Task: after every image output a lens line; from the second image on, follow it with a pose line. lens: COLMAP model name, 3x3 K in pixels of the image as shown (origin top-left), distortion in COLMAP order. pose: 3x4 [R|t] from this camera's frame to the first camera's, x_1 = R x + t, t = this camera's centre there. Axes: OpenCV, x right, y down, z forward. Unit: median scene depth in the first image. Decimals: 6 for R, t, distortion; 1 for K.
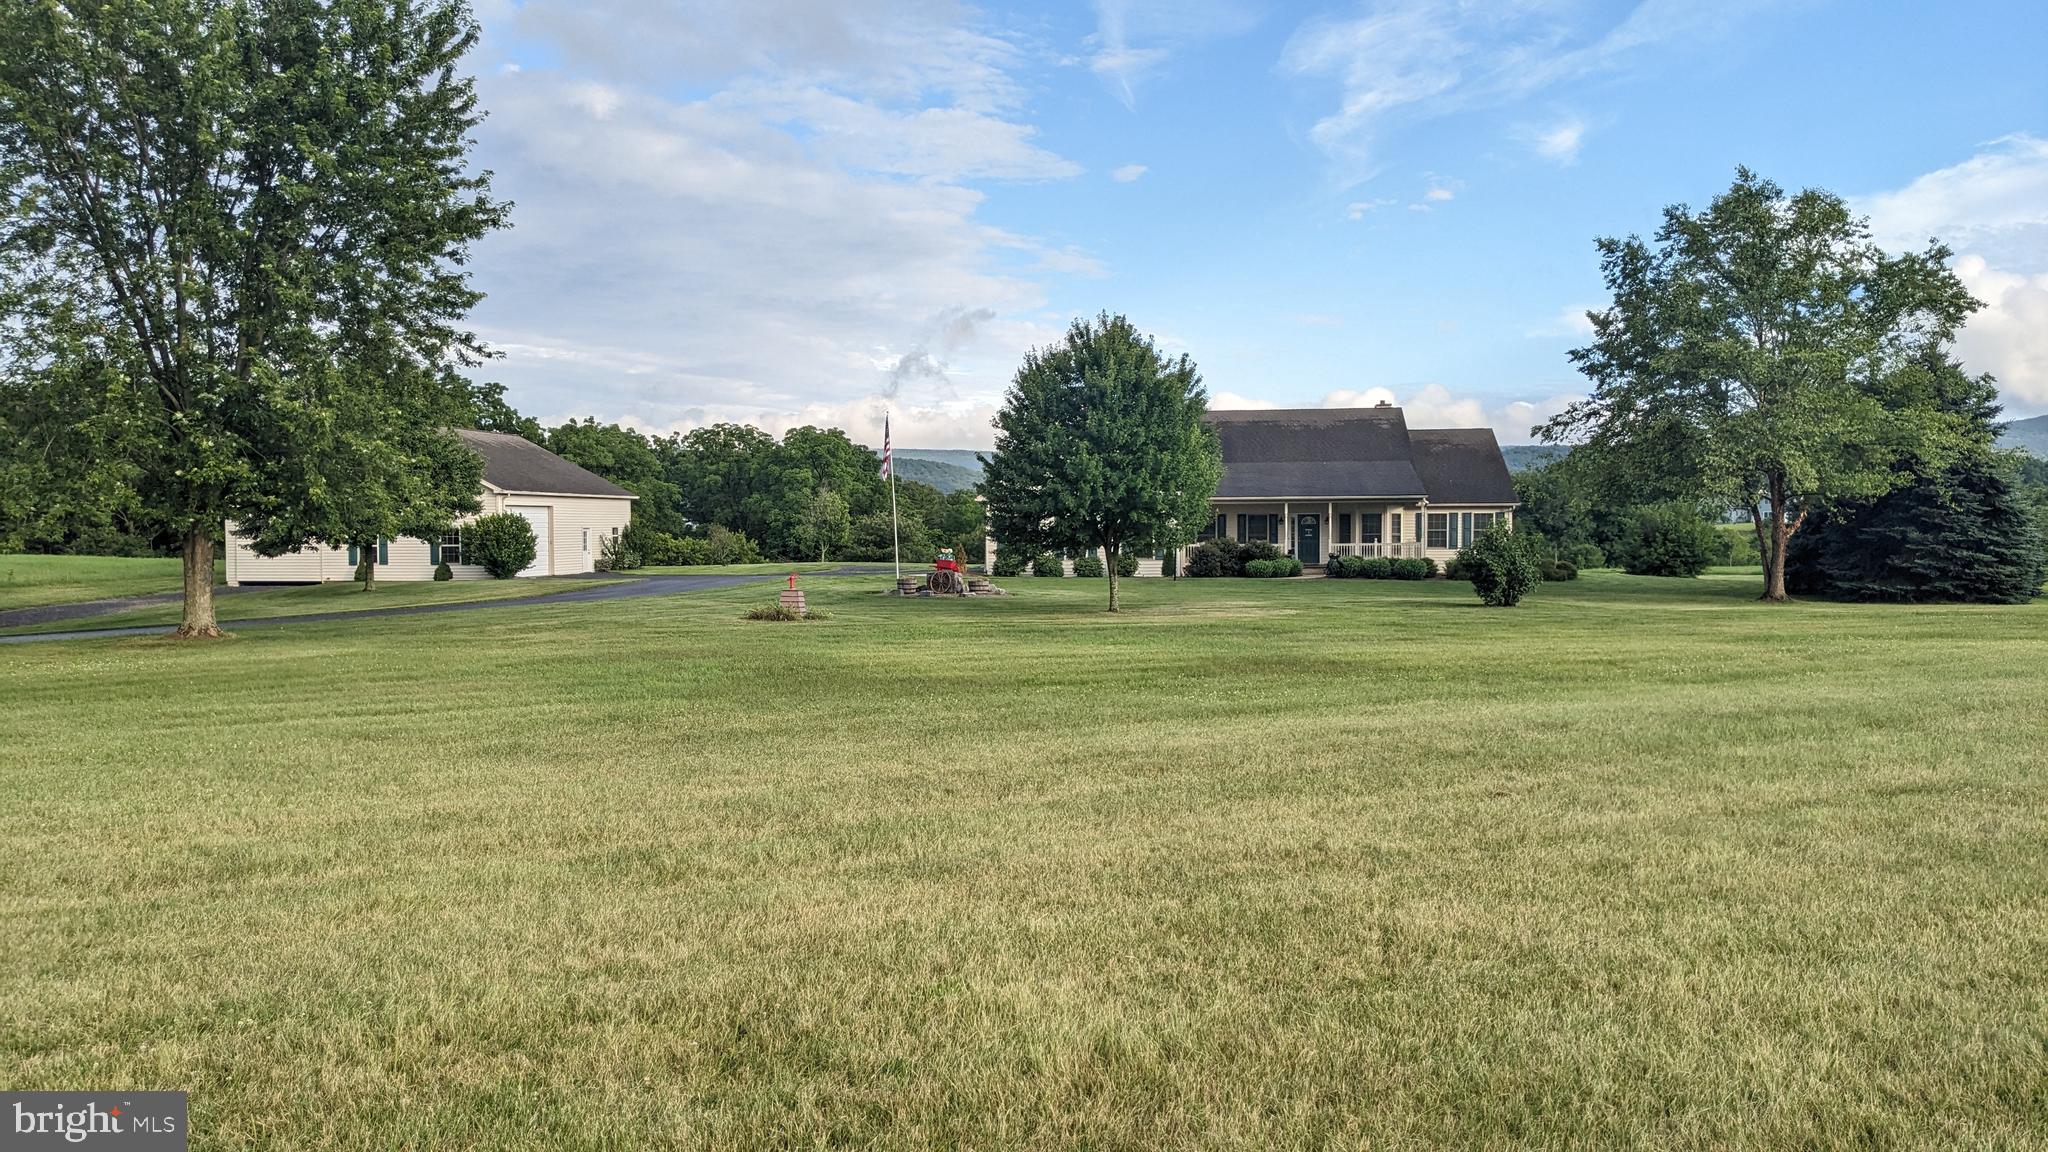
lens RADIAL K [[1624.2, 0, 1024.0], [0, 1624.2, 576.0], [0, 0, 1]] dist [0.035483, 0.005926]
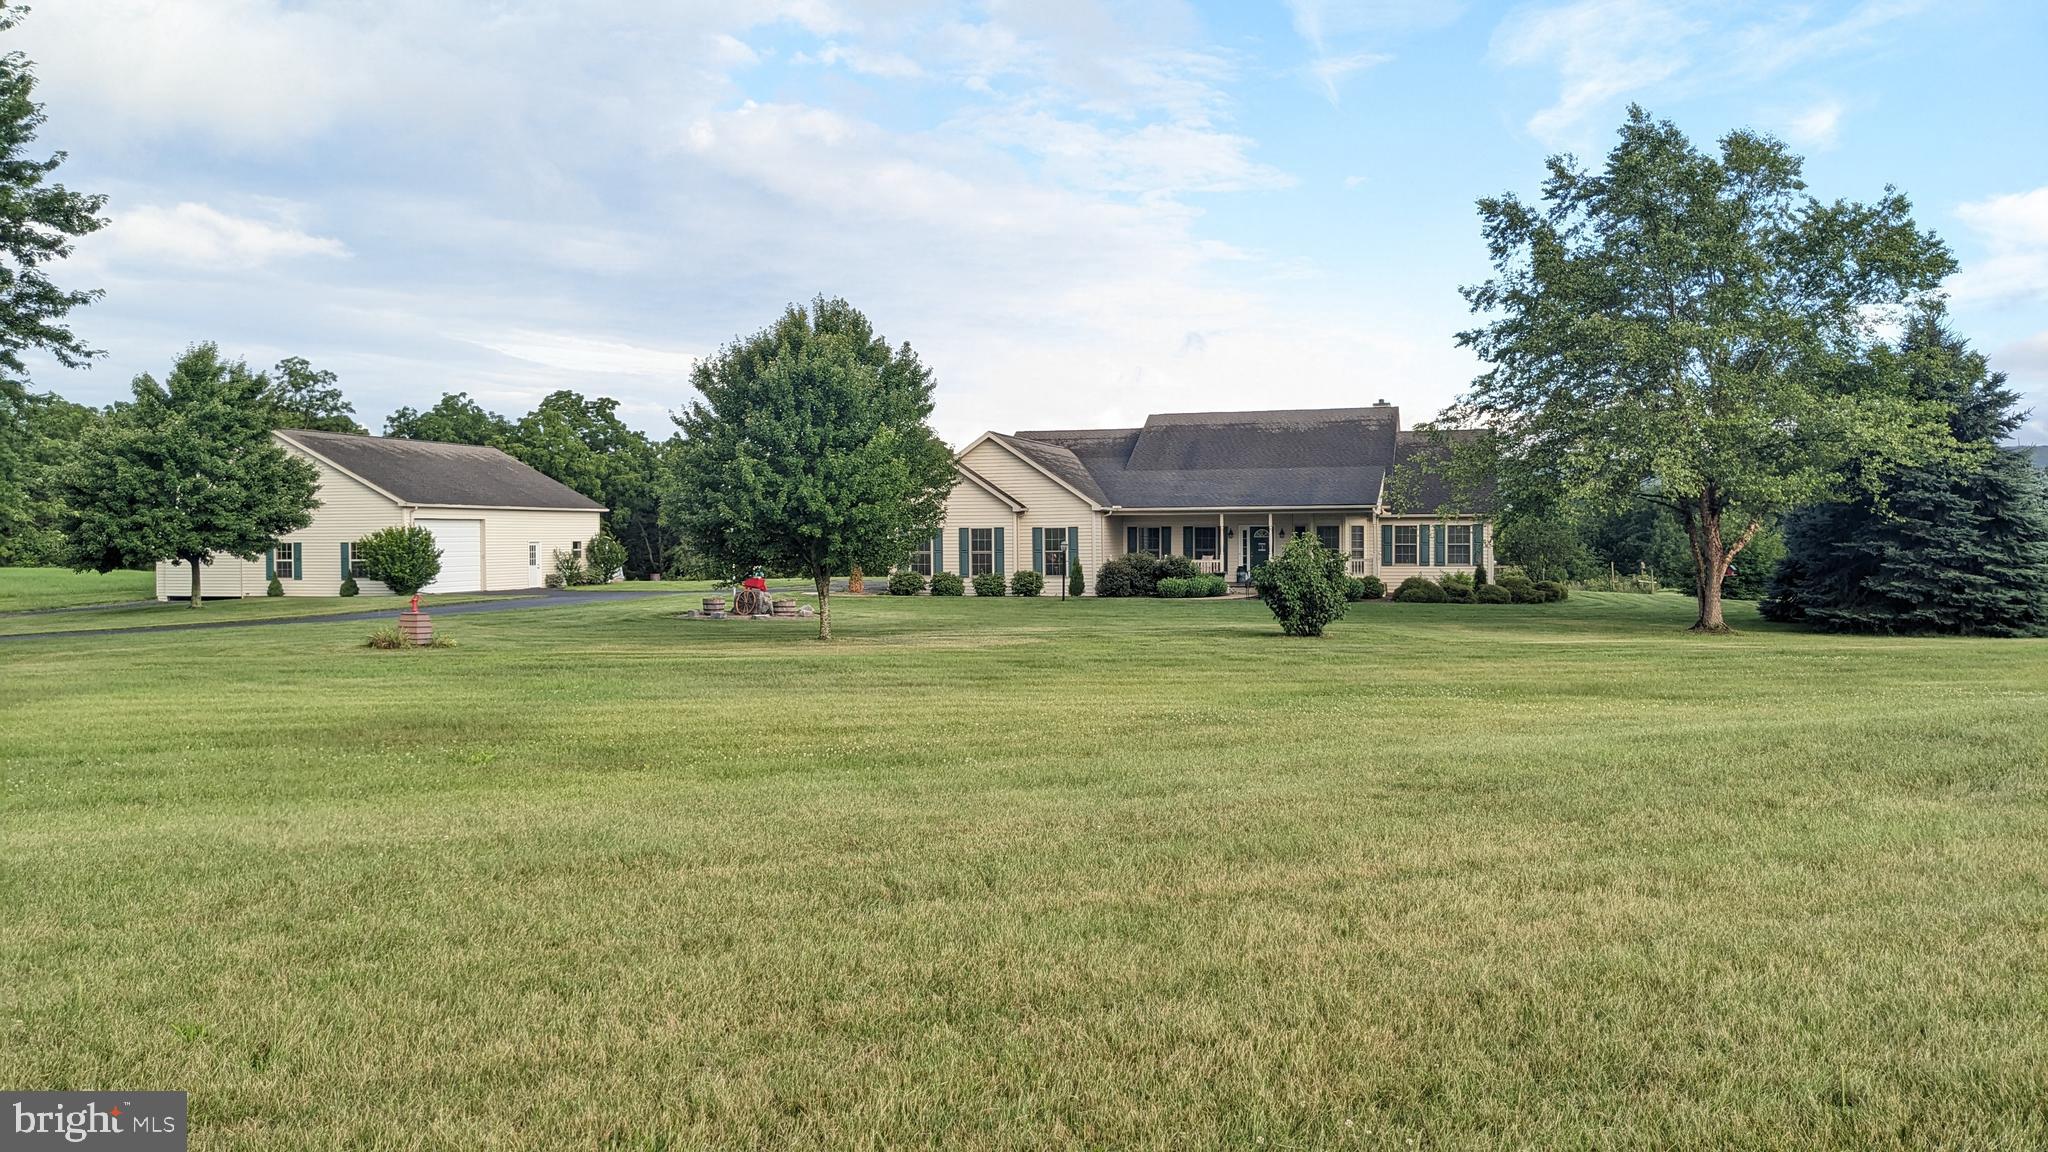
lens RADIAL K [[1614.9, 0, 993.6], [0, 1614.9, 572.1], [0, 0, 1]] dist [0.069539, -0.103453]
pose [[0.987586, 0.002503, -0.157062, 0.218102], [-0.003989, 0.999950, -0.009147, -0.005184], [0.157031, 0.009660, 0.987546, 0.123035]]
